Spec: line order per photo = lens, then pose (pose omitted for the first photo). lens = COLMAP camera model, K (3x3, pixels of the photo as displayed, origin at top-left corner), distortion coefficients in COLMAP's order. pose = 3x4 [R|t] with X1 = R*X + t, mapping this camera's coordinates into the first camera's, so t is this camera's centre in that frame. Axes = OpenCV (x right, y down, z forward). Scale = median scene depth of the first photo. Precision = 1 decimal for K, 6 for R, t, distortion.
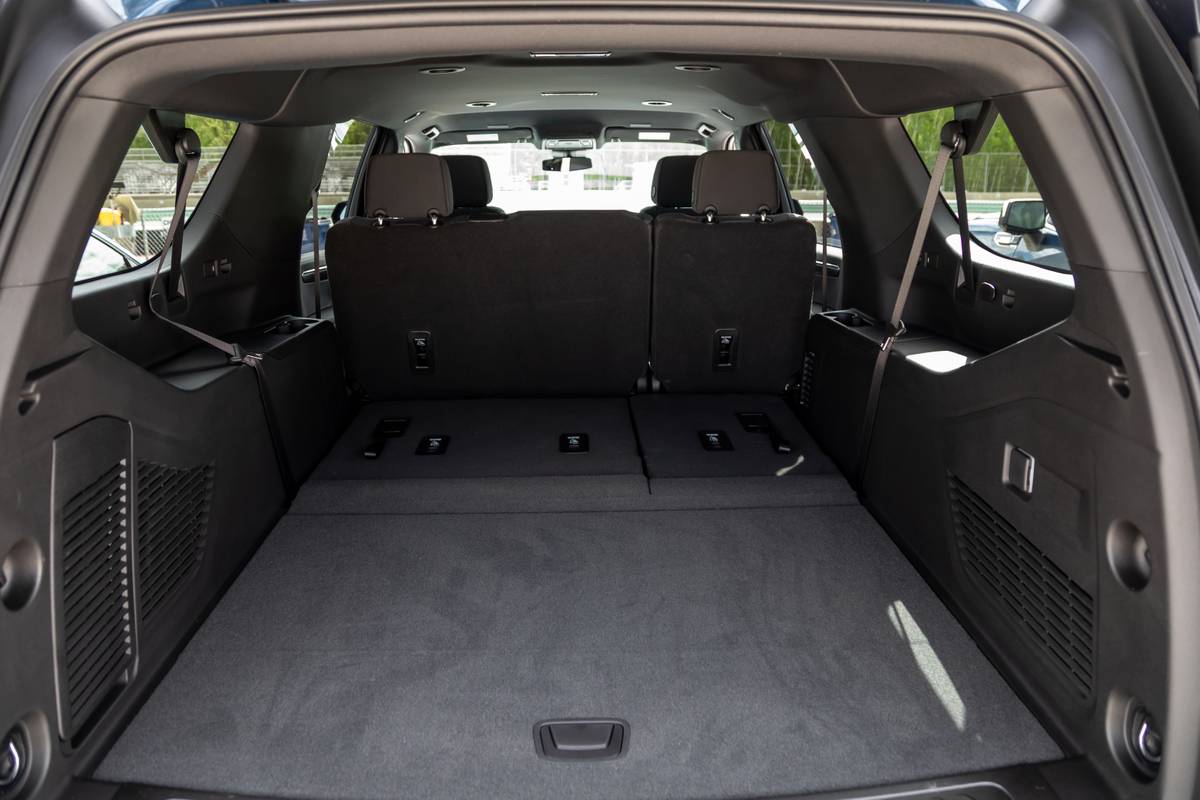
lens RADIAL K [[933.5, 0, 597.4], [0, 933.5, 397.1], [0, 0, 1]] dist [0.001702, 0.004606]
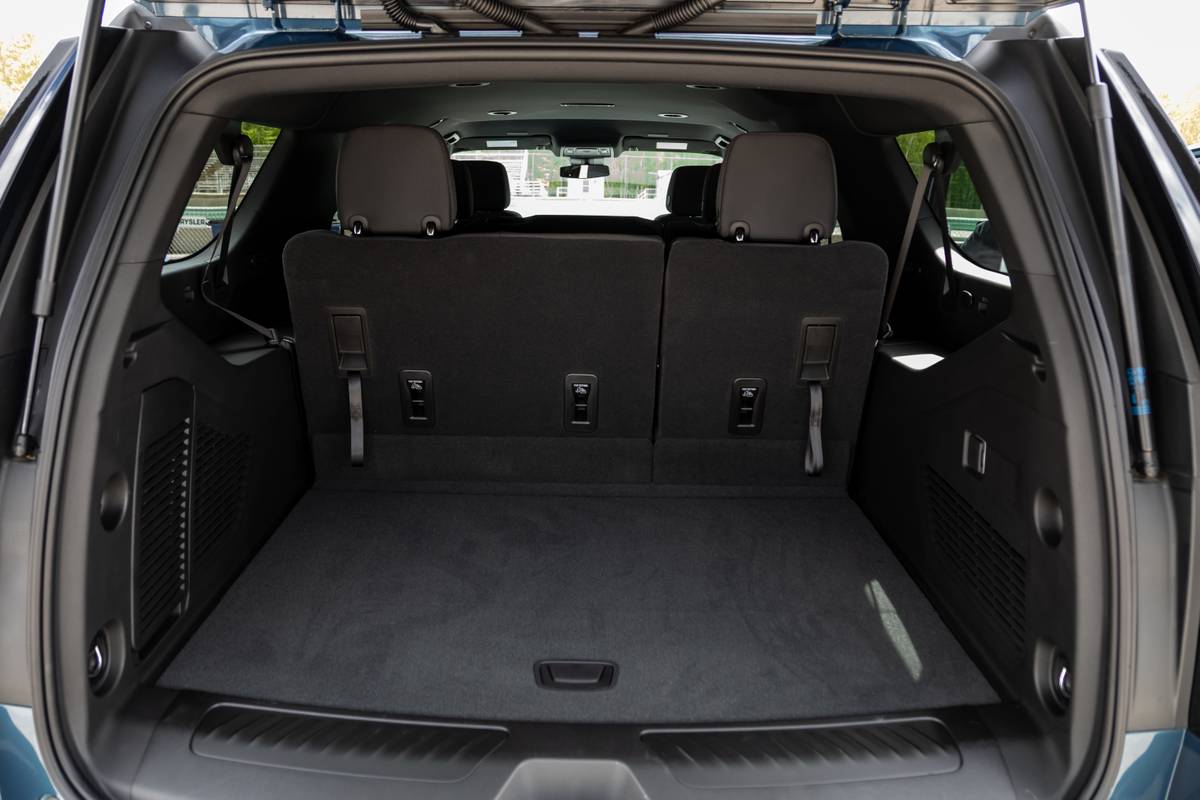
lens RADIAL K [[1268.4, 0, 601.4], [0, 1268.4, 402.6], [0, 0, 1]] dist [-0.007634, 0.000000]
pose [[0.999280, 0.027638, -0.026012, 0.042784], [-0.029120, 0.997864, -0.058470, 0.119532], [0.024341, 0.059186, 0.997950, -0.532258]]
